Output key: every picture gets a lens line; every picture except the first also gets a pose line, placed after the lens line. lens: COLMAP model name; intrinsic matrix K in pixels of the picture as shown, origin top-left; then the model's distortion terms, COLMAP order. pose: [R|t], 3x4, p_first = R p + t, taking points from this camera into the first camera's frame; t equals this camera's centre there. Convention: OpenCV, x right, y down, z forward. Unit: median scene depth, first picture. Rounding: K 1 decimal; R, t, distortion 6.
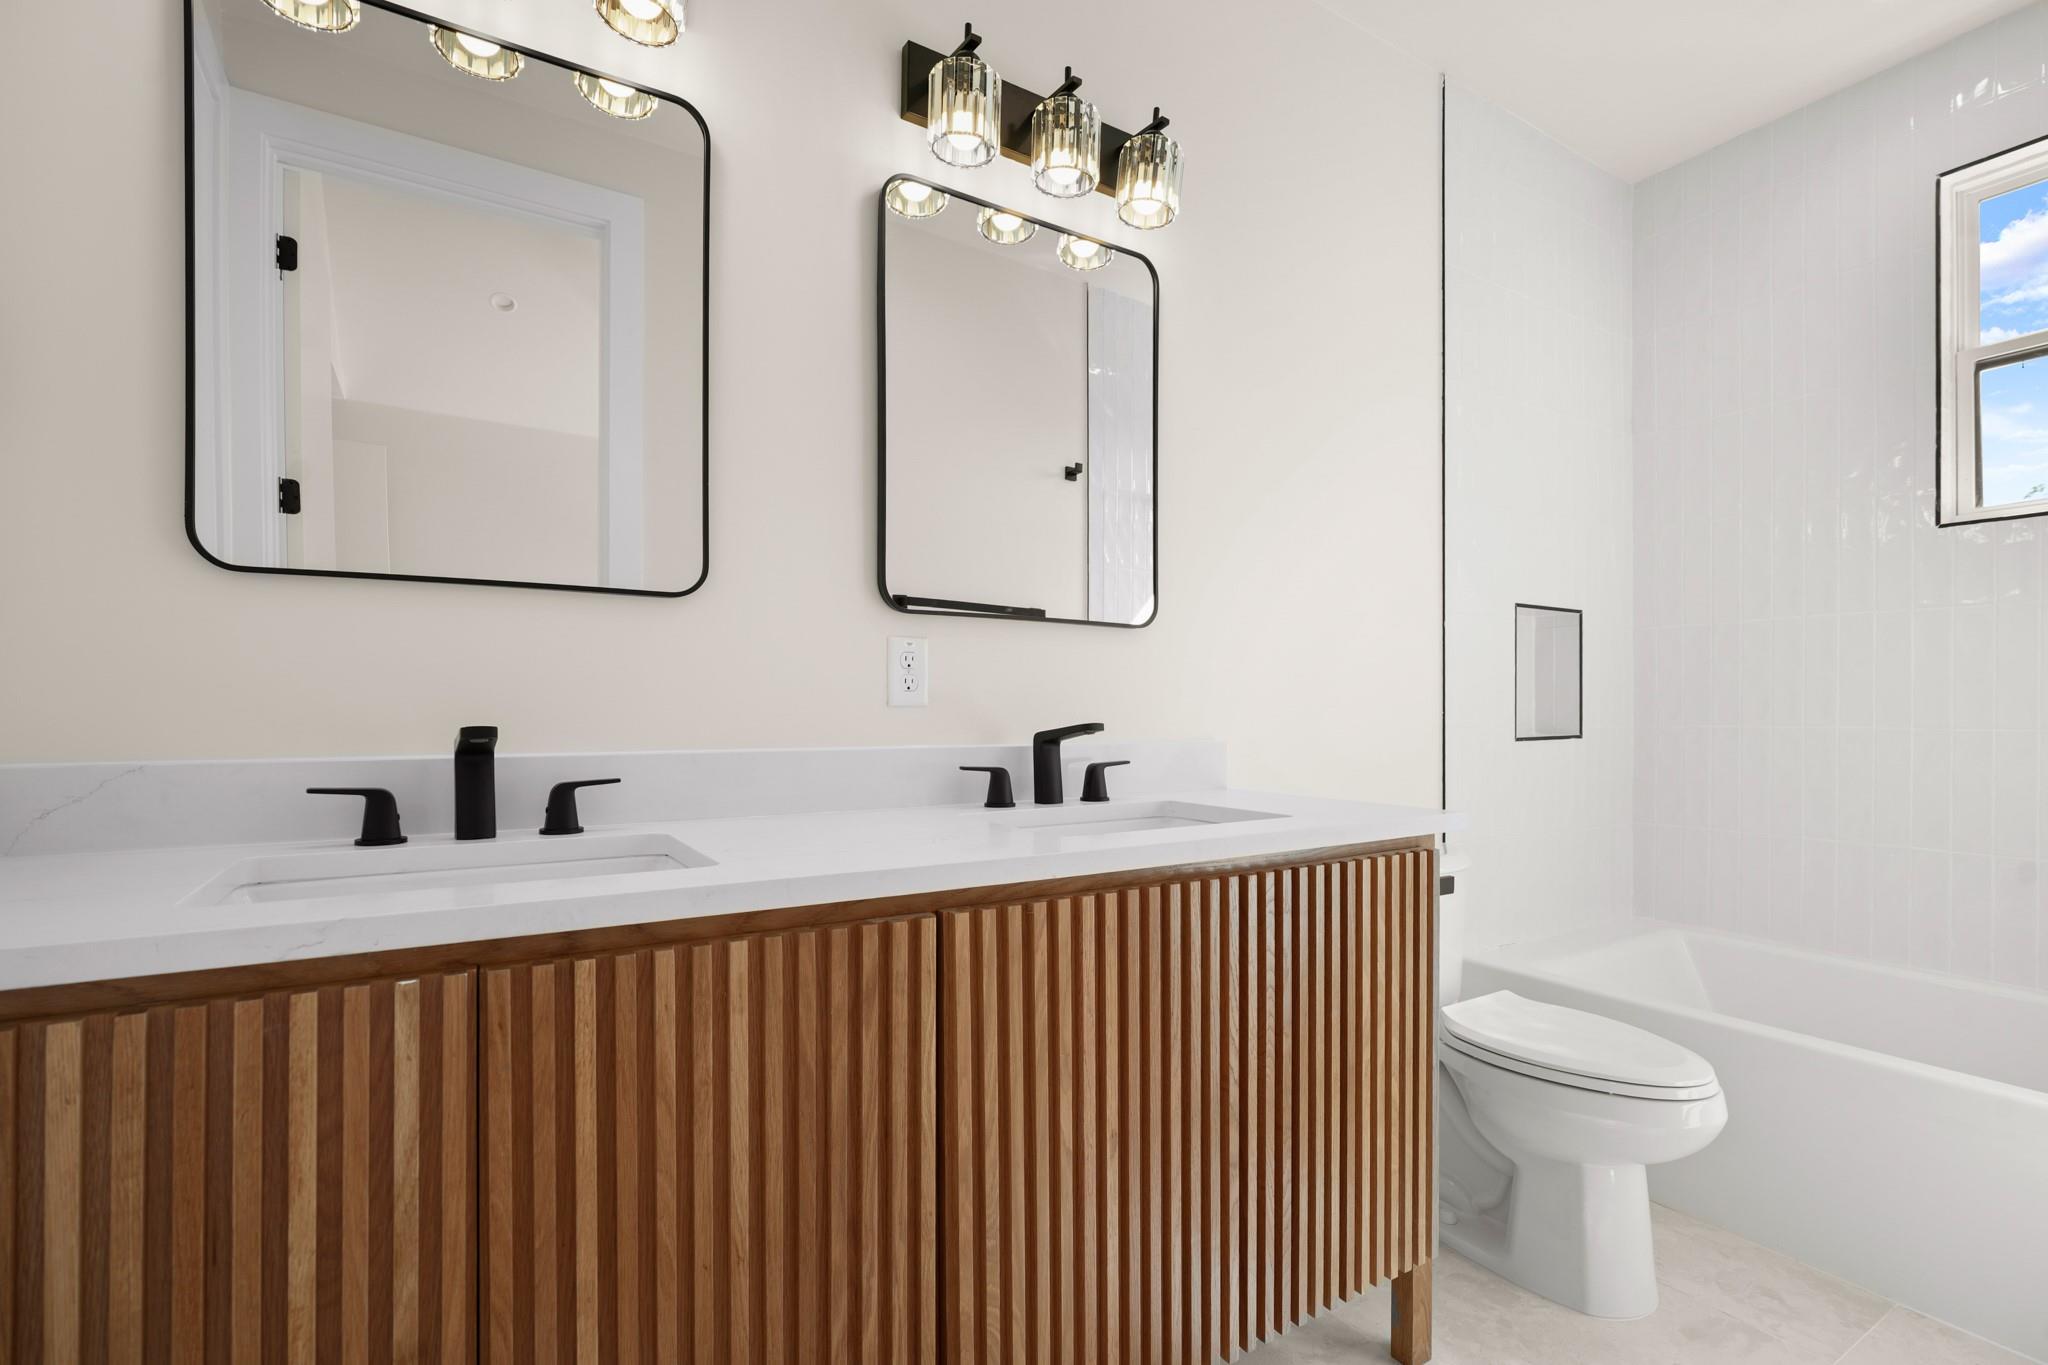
lens RADIAL K [[930.7, 0, 1025.2], [0, 930.7, 697.7], [0, 0, 1]] dist [-0.011890, -0.000788]
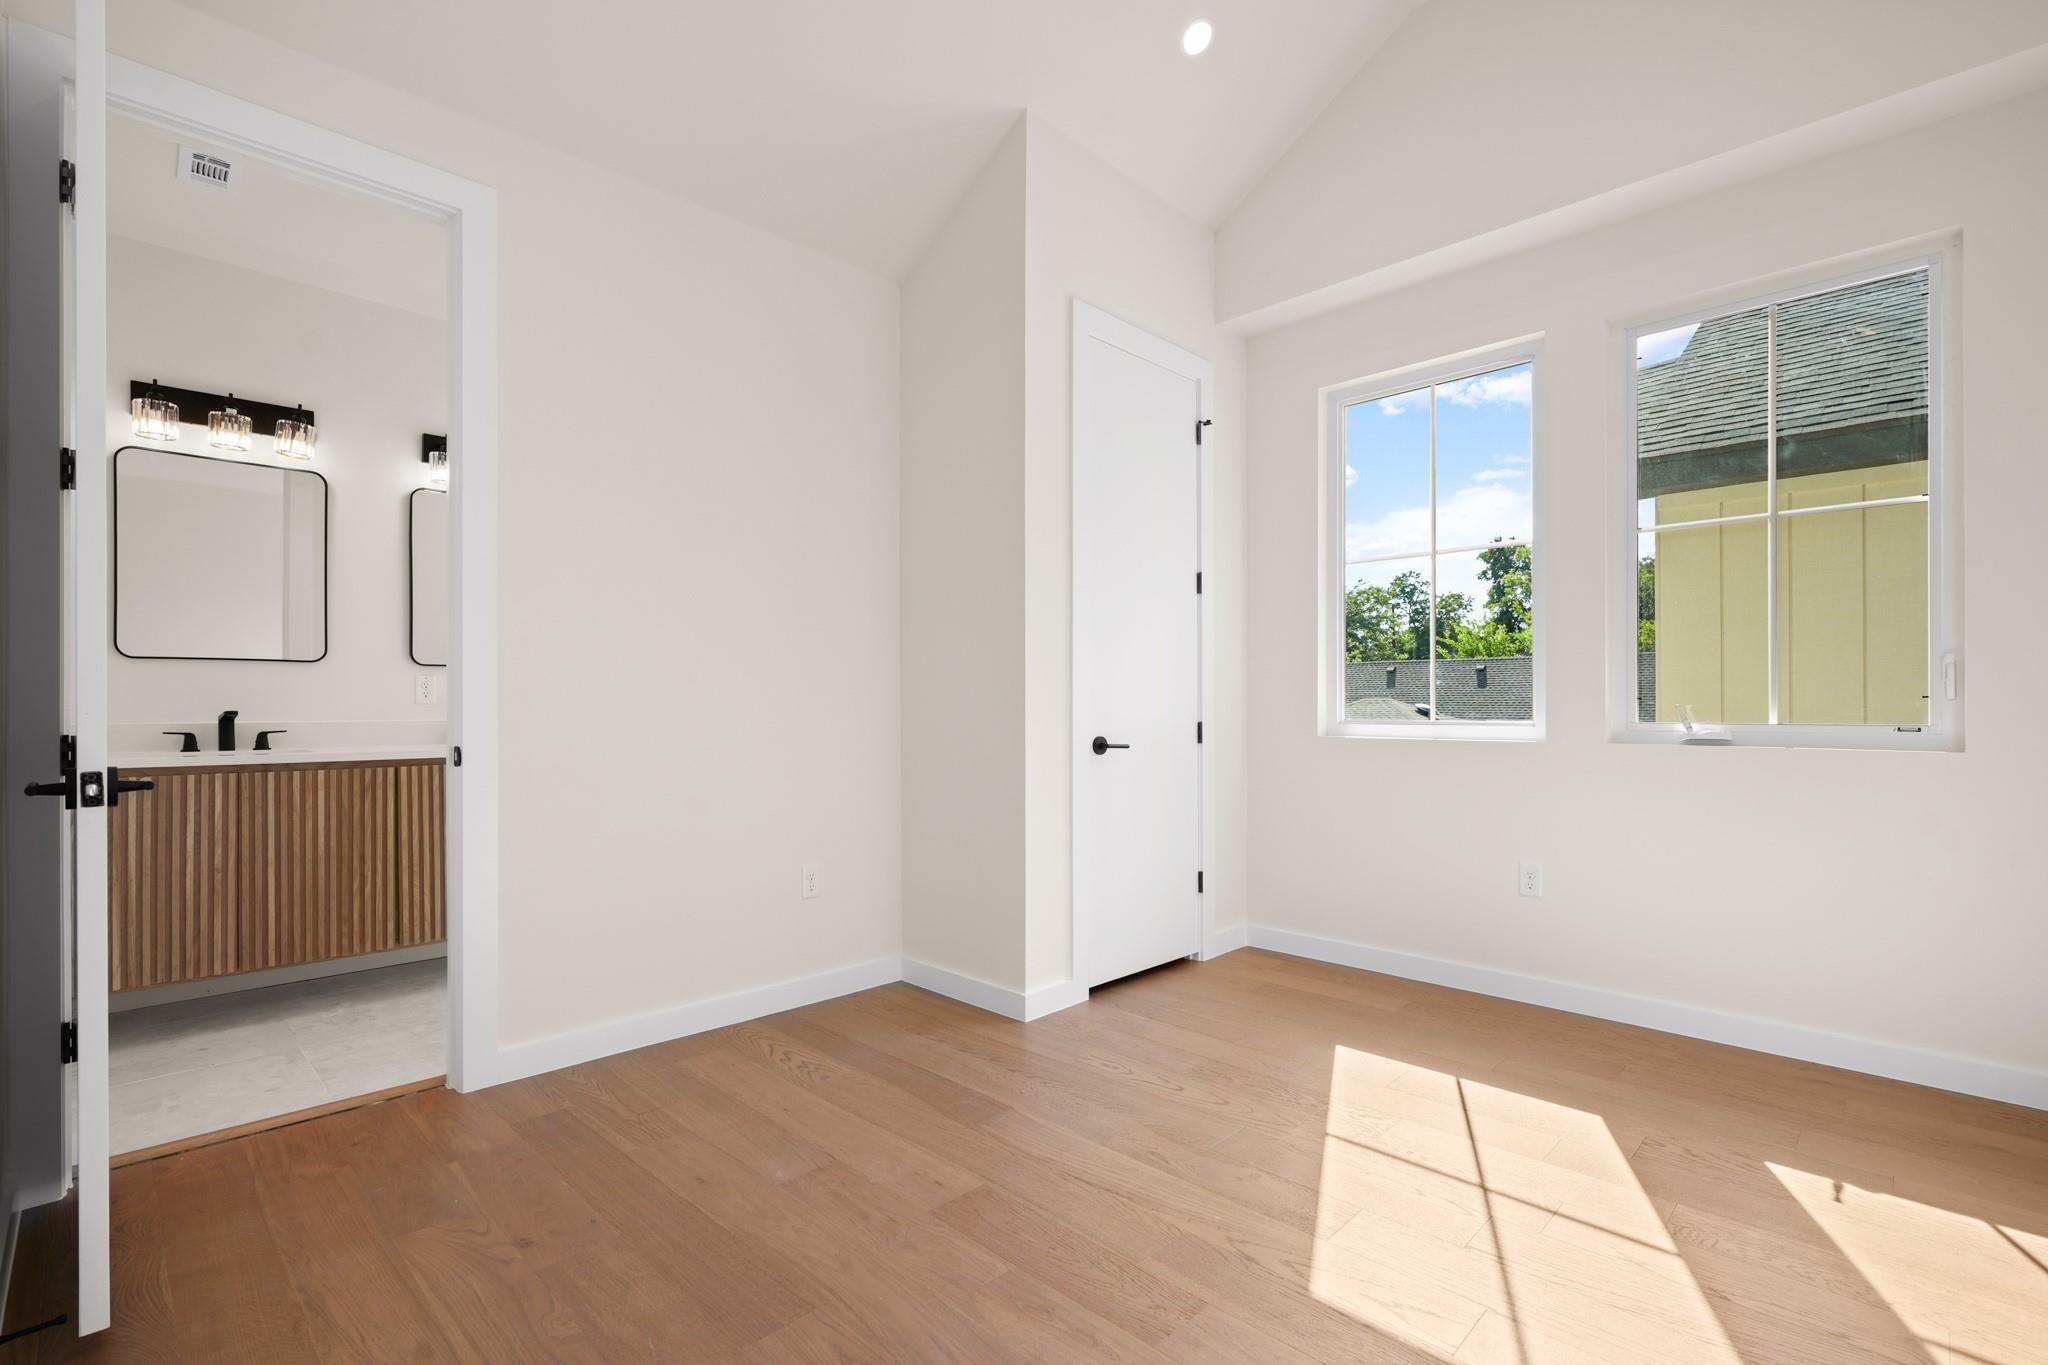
lens RADIAL K [[930.7, 0, 1041.5], [0, 930.7, 691.2], [0, 0, 1]] dist [-0.011890, -0.000788]
pose [[0.968756, 0.001133, 0.248013, 1.495504], [-0.001443, 0.999998, 0.001069, -0.050877], [-0.248011, -0.001394, 0.968756, -3.130159]]
